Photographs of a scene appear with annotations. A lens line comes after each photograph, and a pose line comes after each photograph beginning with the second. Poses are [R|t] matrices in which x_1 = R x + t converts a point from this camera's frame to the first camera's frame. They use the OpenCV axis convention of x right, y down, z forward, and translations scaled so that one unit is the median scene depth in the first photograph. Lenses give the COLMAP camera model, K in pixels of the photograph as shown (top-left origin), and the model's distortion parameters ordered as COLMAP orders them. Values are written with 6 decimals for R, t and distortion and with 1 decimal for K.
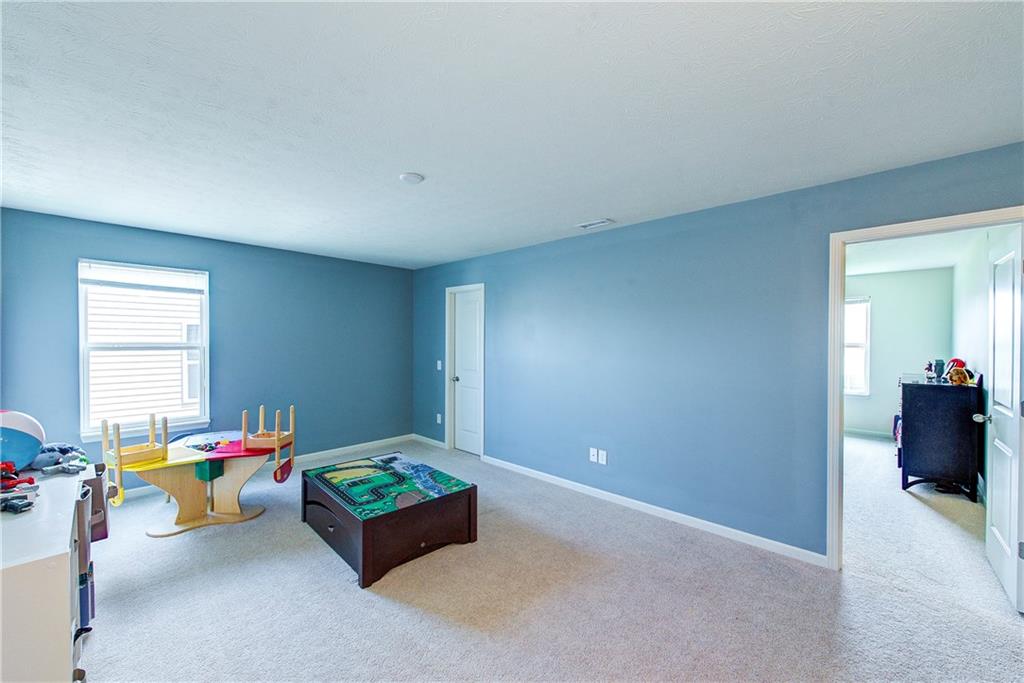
lens RADIAL K [[401.1, 0, 514.0], [0, 401.1, 341.7], [0, 0, 1]] dist [0.003494, -0.000108]
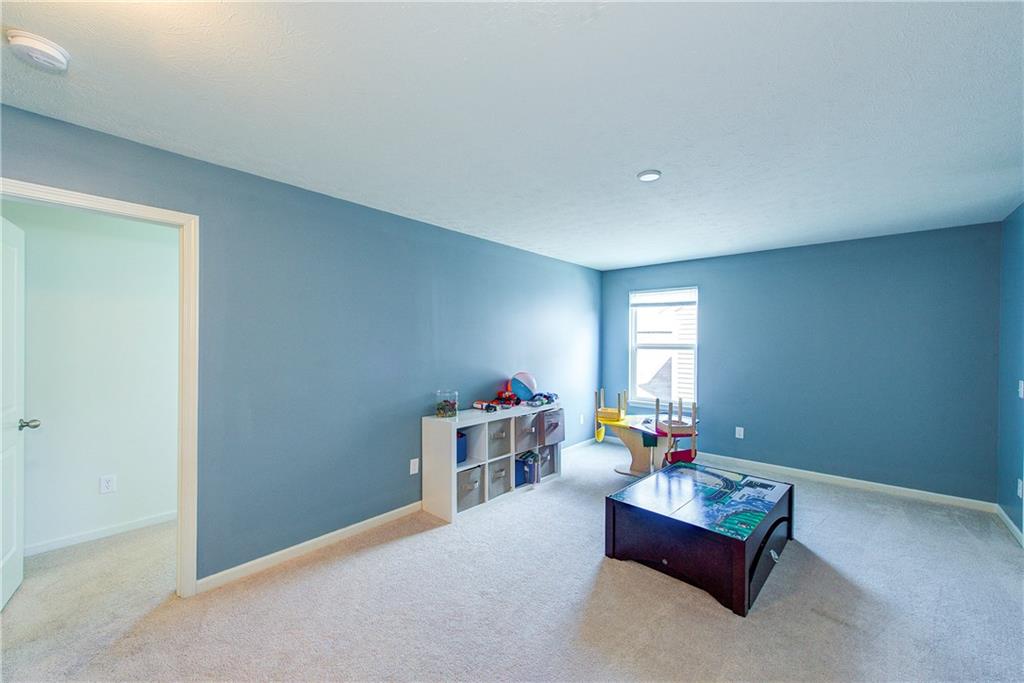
lens RADIAL K [[401.1, 0, 513.7], [0, 401.1, 339.9], [0, 0, 1]] dist [0.003494, -0.000108]
pose [[0.038660, -0.004420, -0.999243, 0.572260], [-0.010716, 0.999931, -0.004838, 0.001833], [0.999195, 0.010895, 0.038610, 0.510508]]
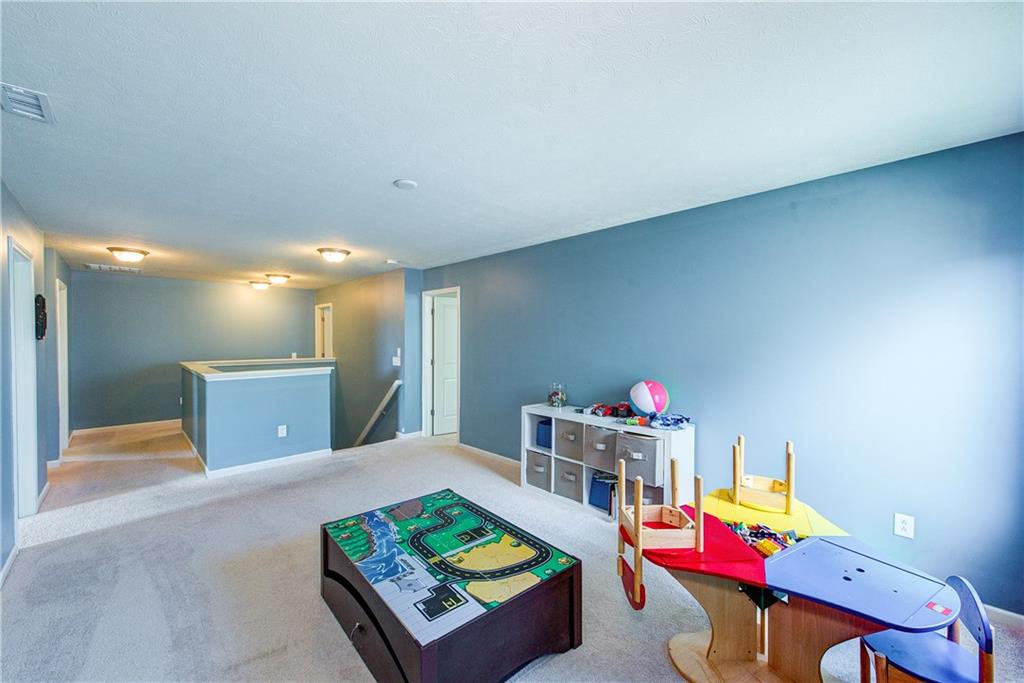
lens RADIAL K [[401.1, 0, 511.8], [0, 401.1, 342.9], [0, 0, 1]] dist [0.003494, -0.000108]
pose [[-0.998859, -0.002804, 0.047673, -0.463986], [-0.002028, 0.999865, 0.016328, -0.008912], [-0.047712, 0.016213, -0.998730, 1.629976]]
